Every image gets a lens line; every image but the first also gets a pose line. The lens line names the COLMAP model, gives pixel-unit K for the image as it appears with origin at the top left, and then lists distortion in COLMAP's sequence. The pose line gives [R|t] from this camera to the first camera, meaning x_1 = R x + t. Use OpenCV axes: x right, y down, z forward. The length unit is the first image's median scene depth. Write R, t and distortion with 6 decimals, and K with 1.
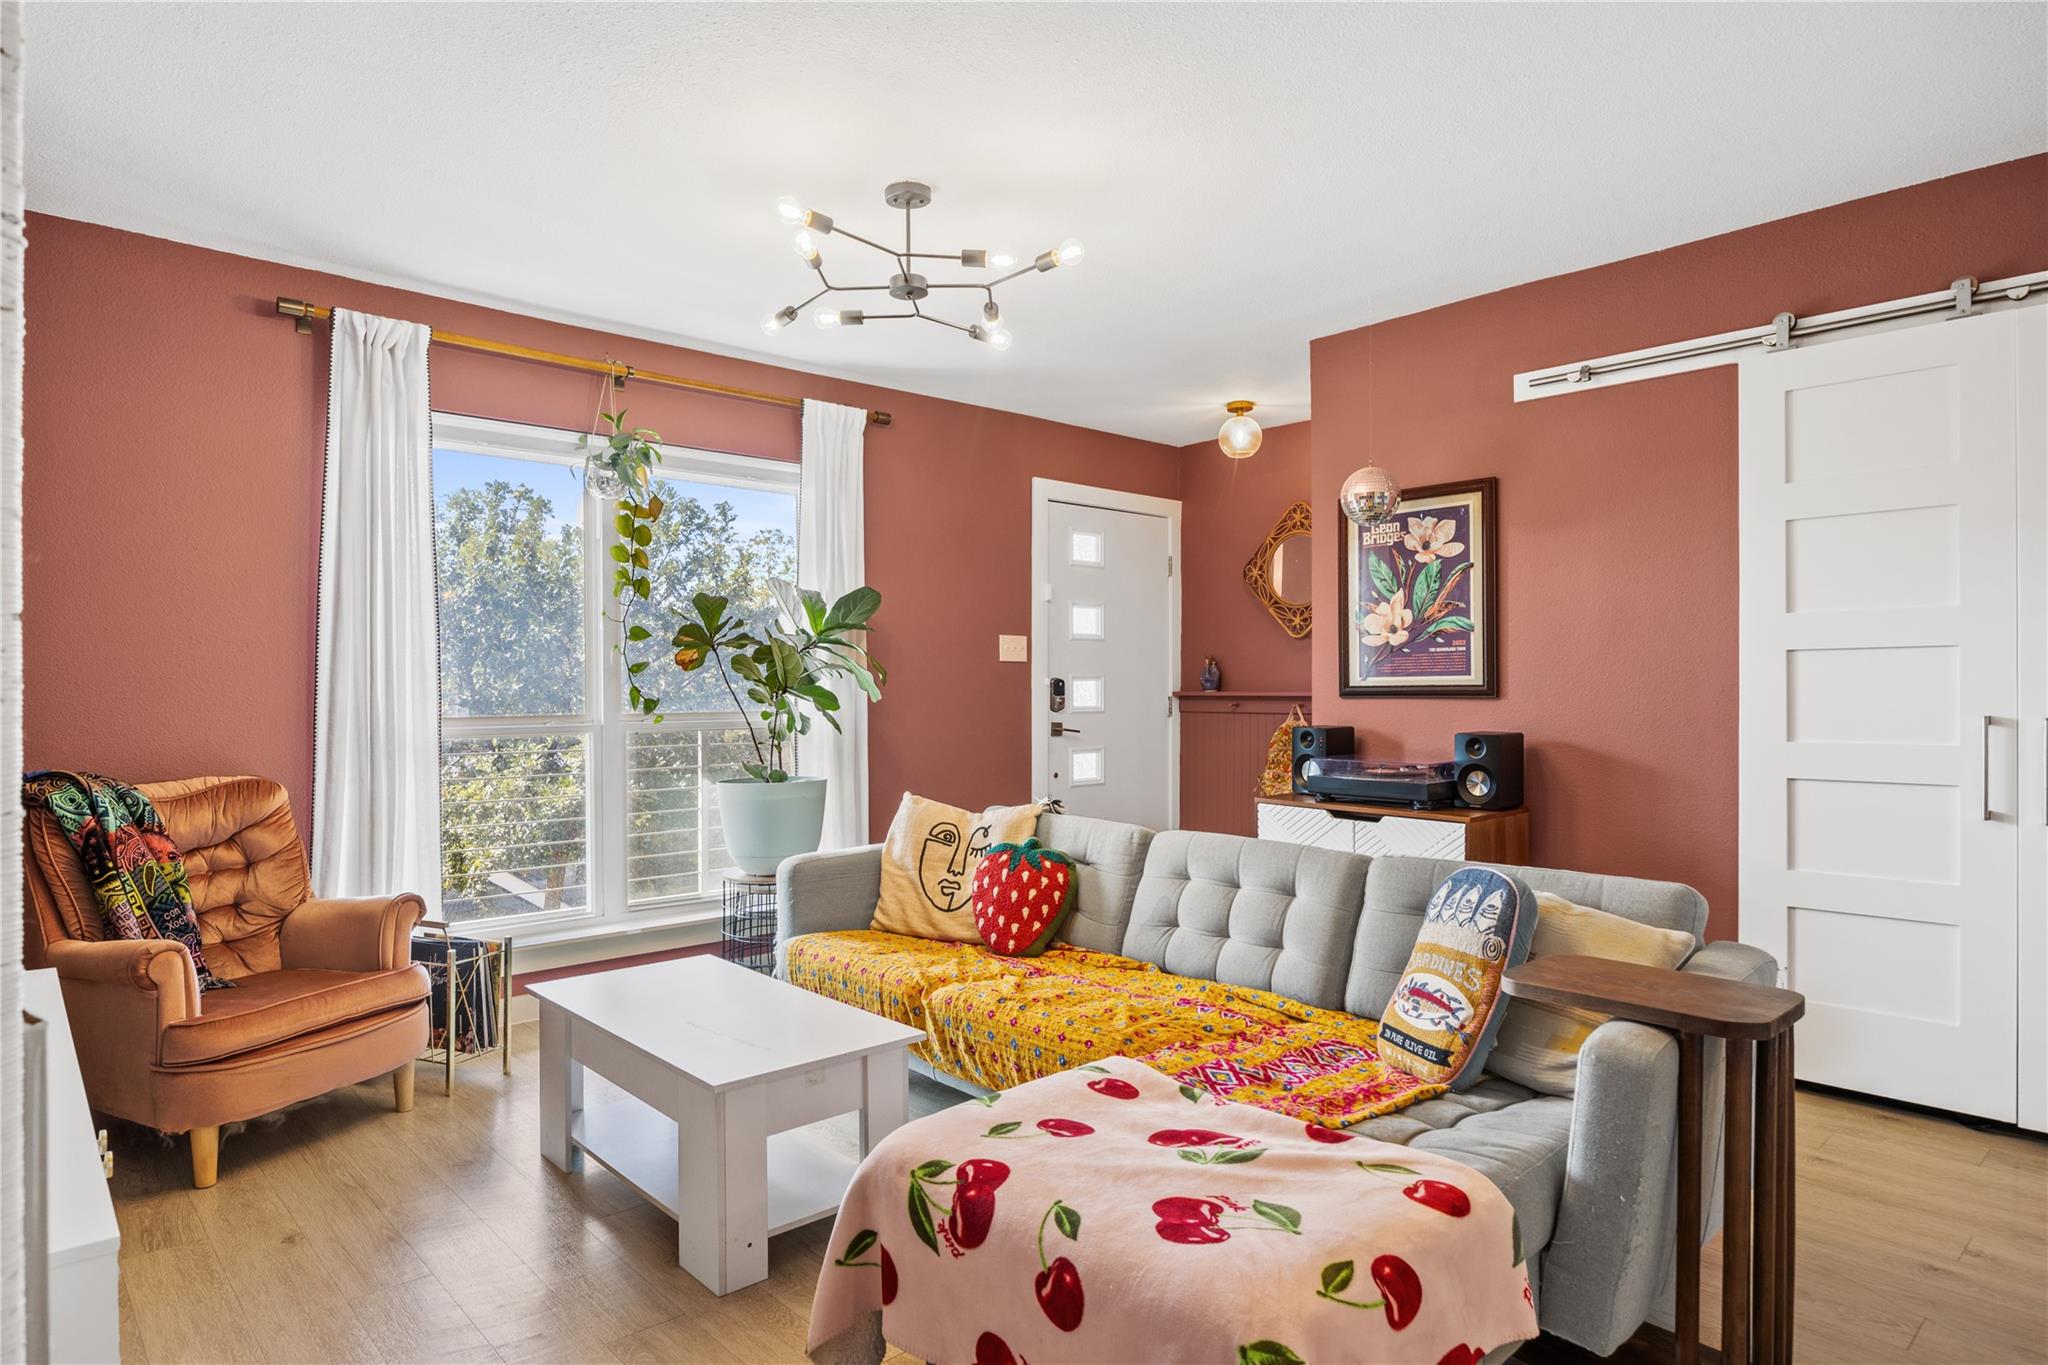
lens RADIAL K [[1187.9, 0, 1024.0], [0, 1187.9, 682.5], [0, 0, 1]] dist [0.001856, 0.001446]
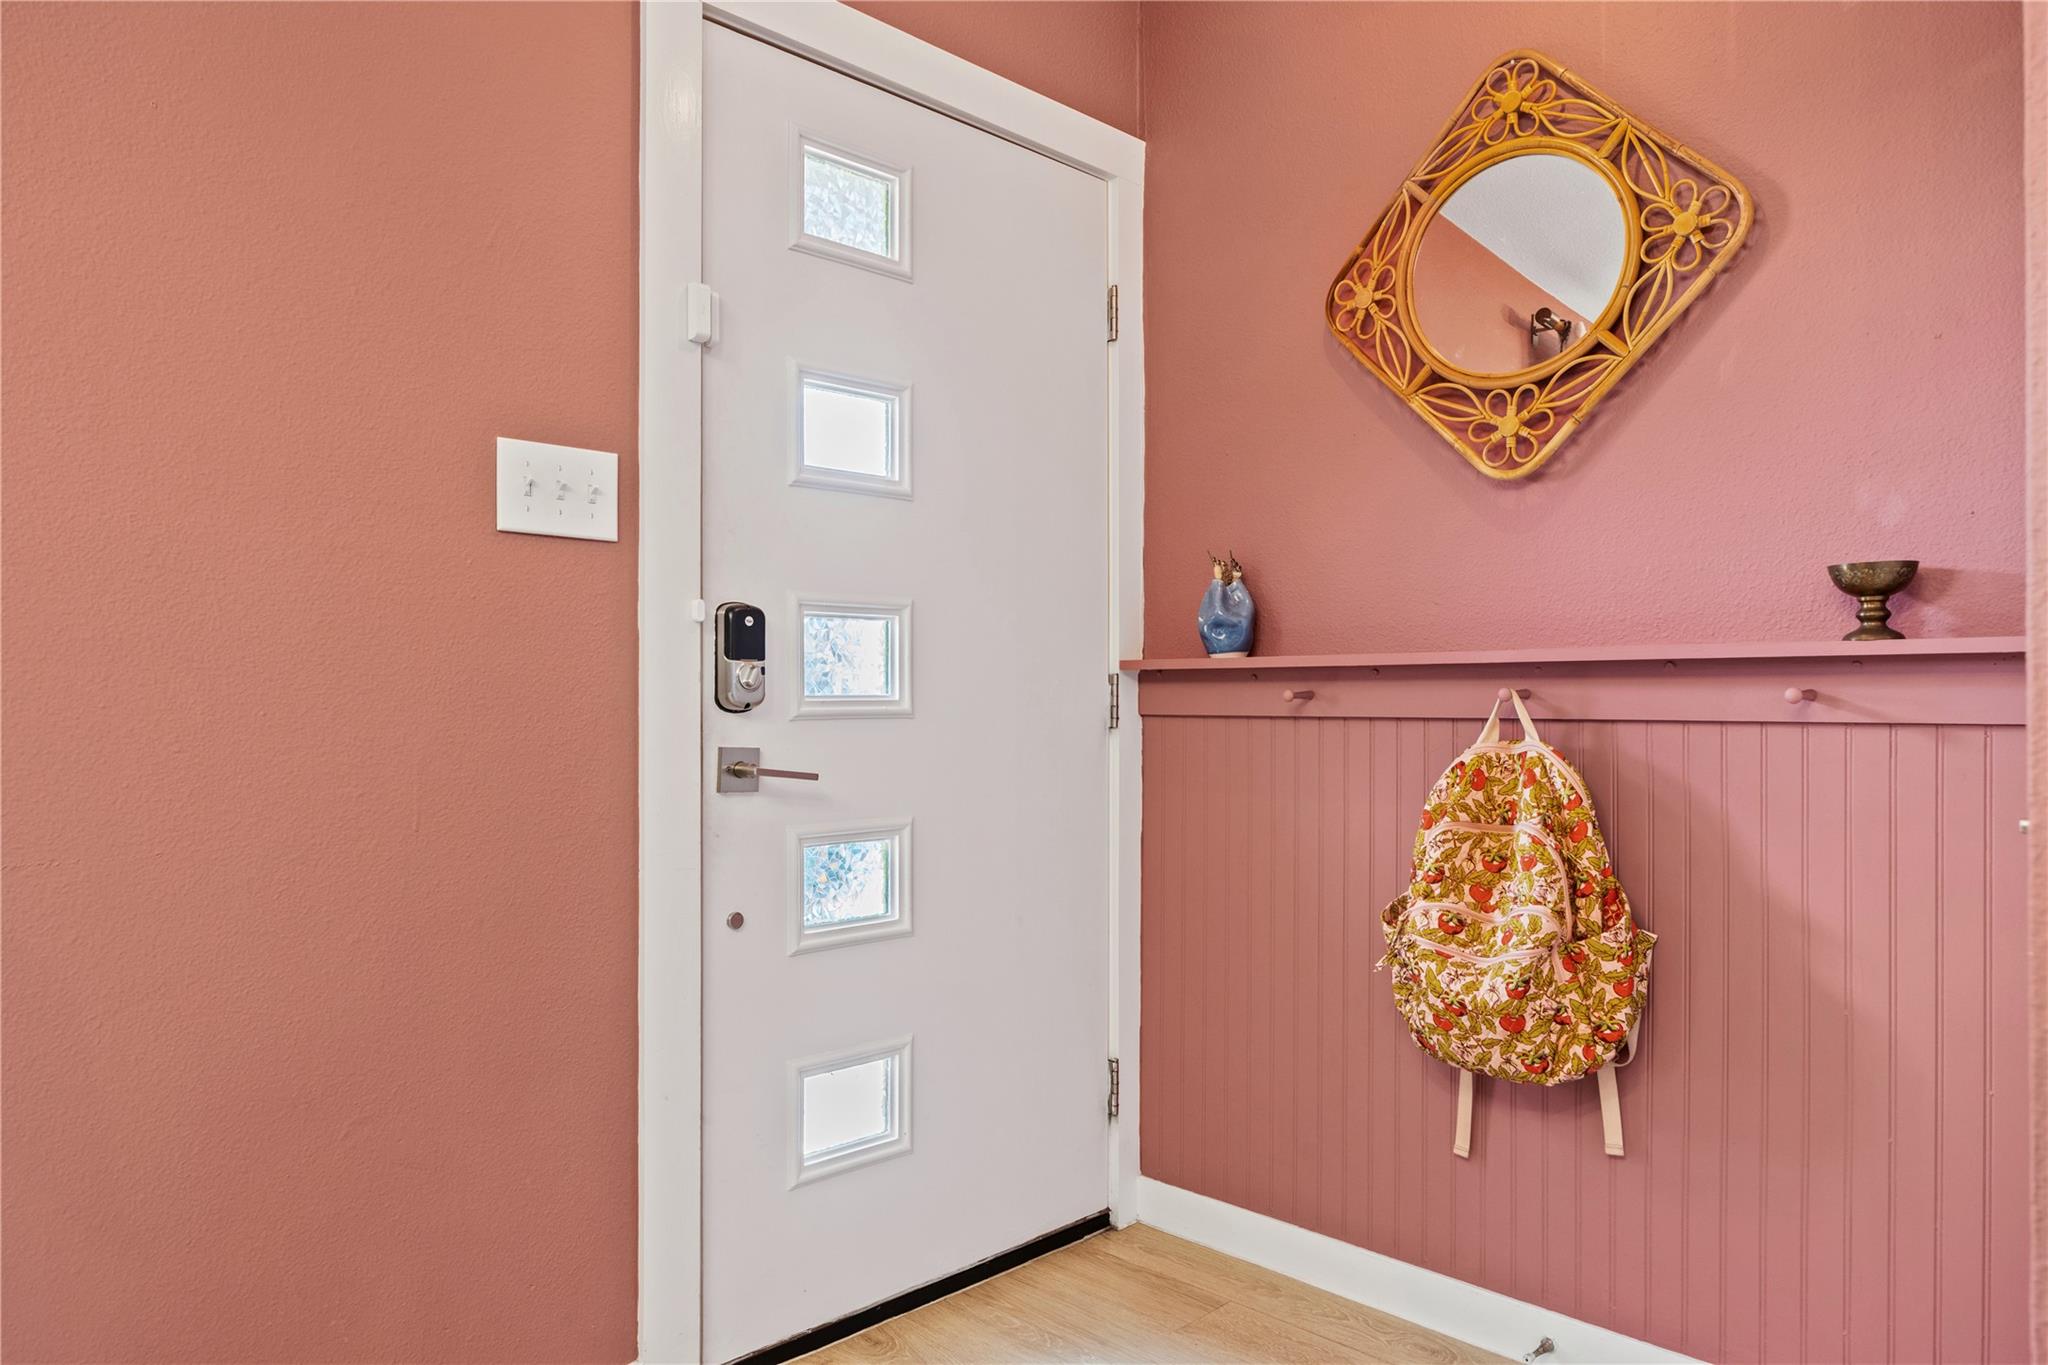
lens RADIAL K [[1343.9, 0, 993.4], [0, 1343.9, 679.6], [0, 0, 1]] dist [0.005628, 0.002205]
pose [[0.999873, 0.001447, 0.015862, 0.089065], [-0.001293, 0.999952, -0.009726, 0.019703], [-0.015875, 0.009704, 0.999827, 0.658620]]
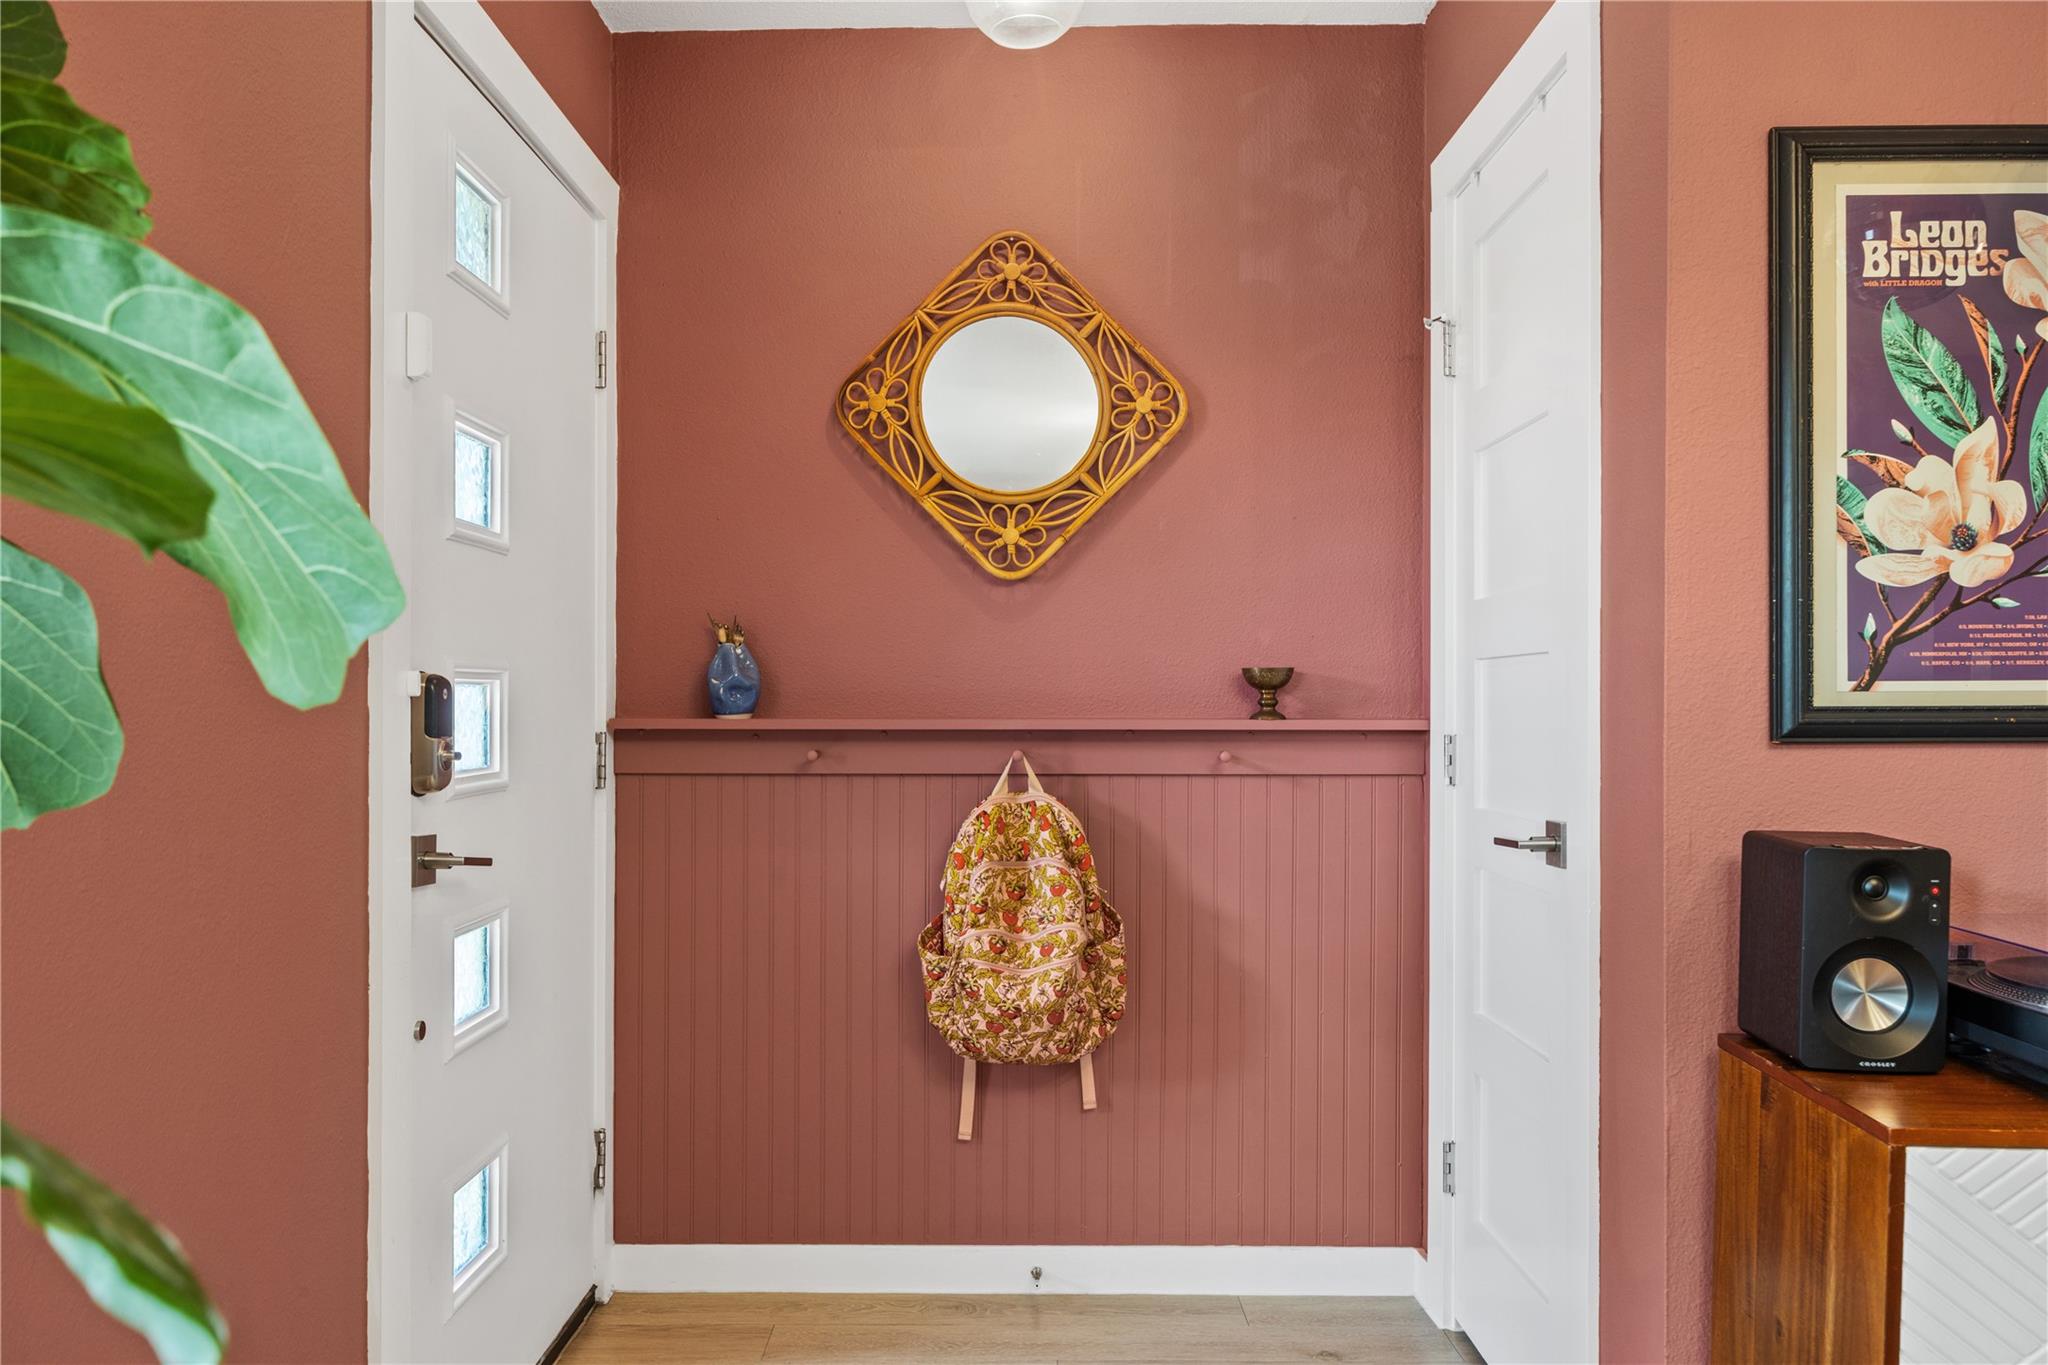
lens RADIAL K [[1571.2, 0, 1024.0], [0, 1571.2, 682.5], [0, 0, 1]] dist [0.003988, -0.000243]
pose [[0.685468, 0.011738, 0.728008, -0.143050], [-0.005774, 0.999926, -0.010686, 0.001619], [-0.728079, 0.003122, 0.685486, 0.658654]]
